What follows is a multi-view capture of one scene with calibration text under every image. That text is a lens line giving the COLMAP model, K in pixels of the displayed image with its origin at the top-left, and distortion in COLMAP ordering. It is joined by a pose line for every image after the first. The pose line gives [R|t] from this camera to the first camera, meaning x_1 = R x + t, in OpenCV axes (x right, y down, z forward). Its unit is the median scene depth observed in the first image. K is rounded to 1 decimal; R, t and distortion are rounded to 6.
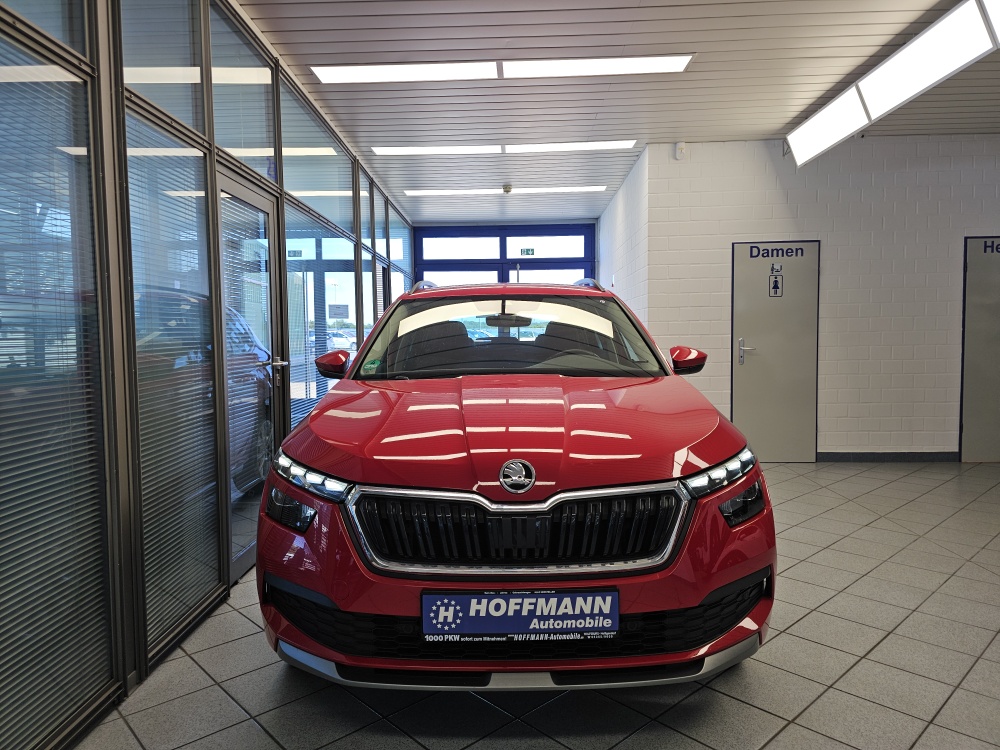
lens RADIAL K [[676.6, 0, 498.6], [0, 676.6, 373.9], [0, 0, 1]] dist [0.059255, -0.050902]
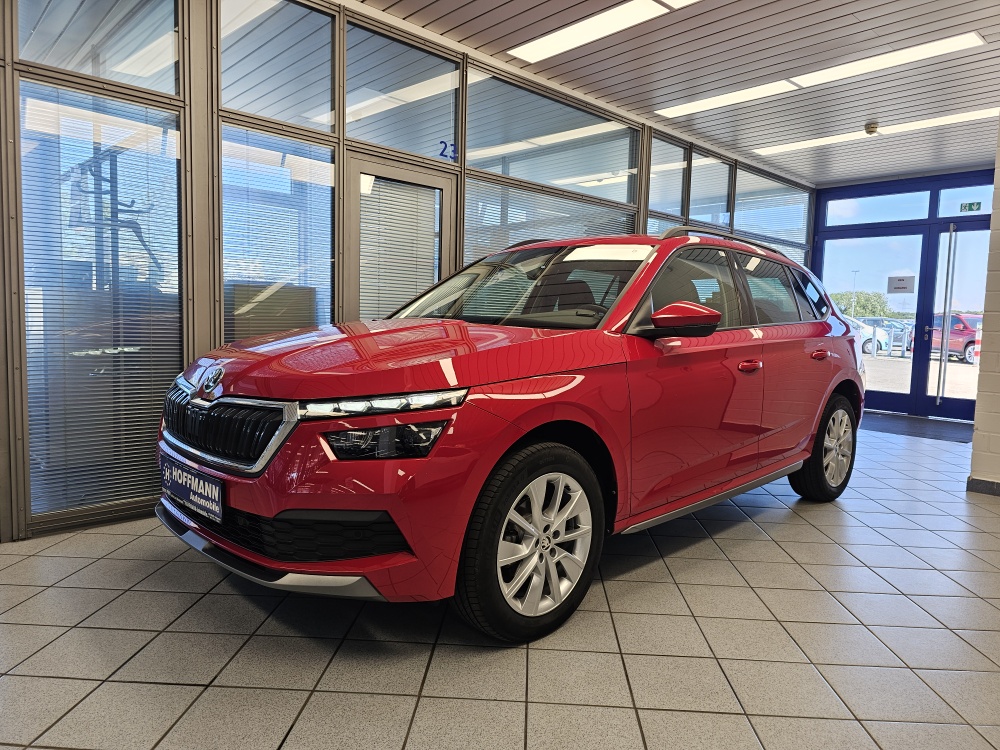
lens RADIAL K [[676.6, 0, 493.0], [0, 676.6, 375.0], [0, 0, 1]] dist [0.059255, -0.050902]
pose [[0.694303, 0.096404, -0.713196, 0.595054], [-0.081392, 0.995148, 0.055280, 0.014874], [0.715065, 0.019667, 0.698781, 0.234886]]
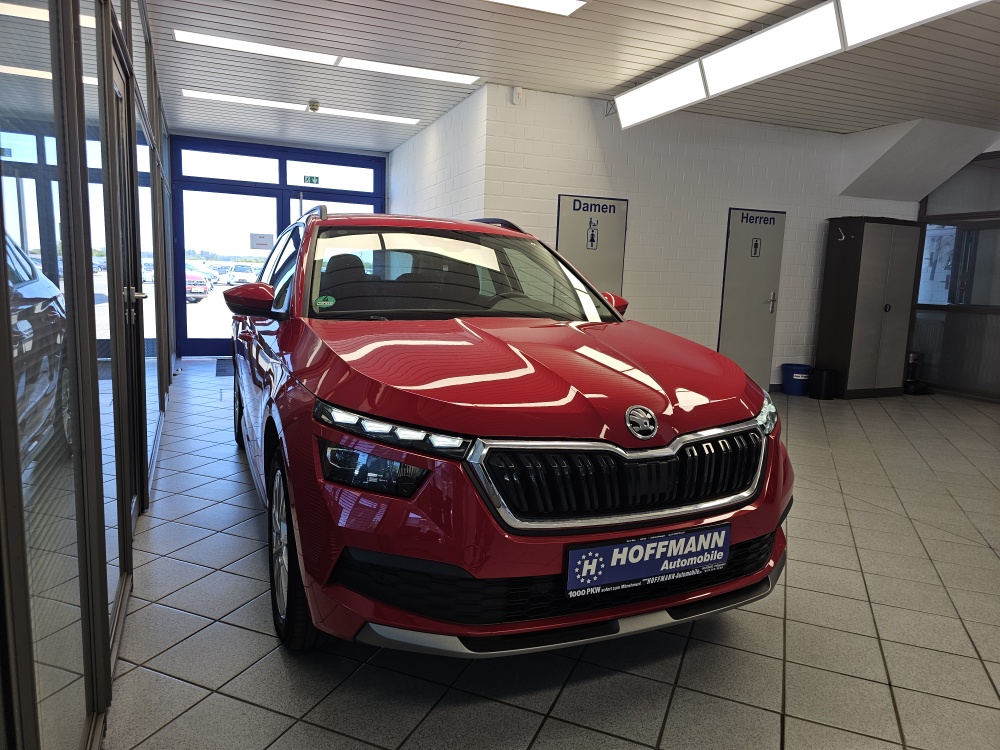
lens RADIAL K [[676.6, 0, 506.0], [0, 676.6, 375.1], [0, 0, 1]] dist [0.059255, -0.050902]
pose [[0.908801, -0.014209, 0.416987, -0.265828], [-0.021602, 0.996477, 0.081035, 0.004052], [-0.416669, -0.082653, 0.905293, 0.095079]]
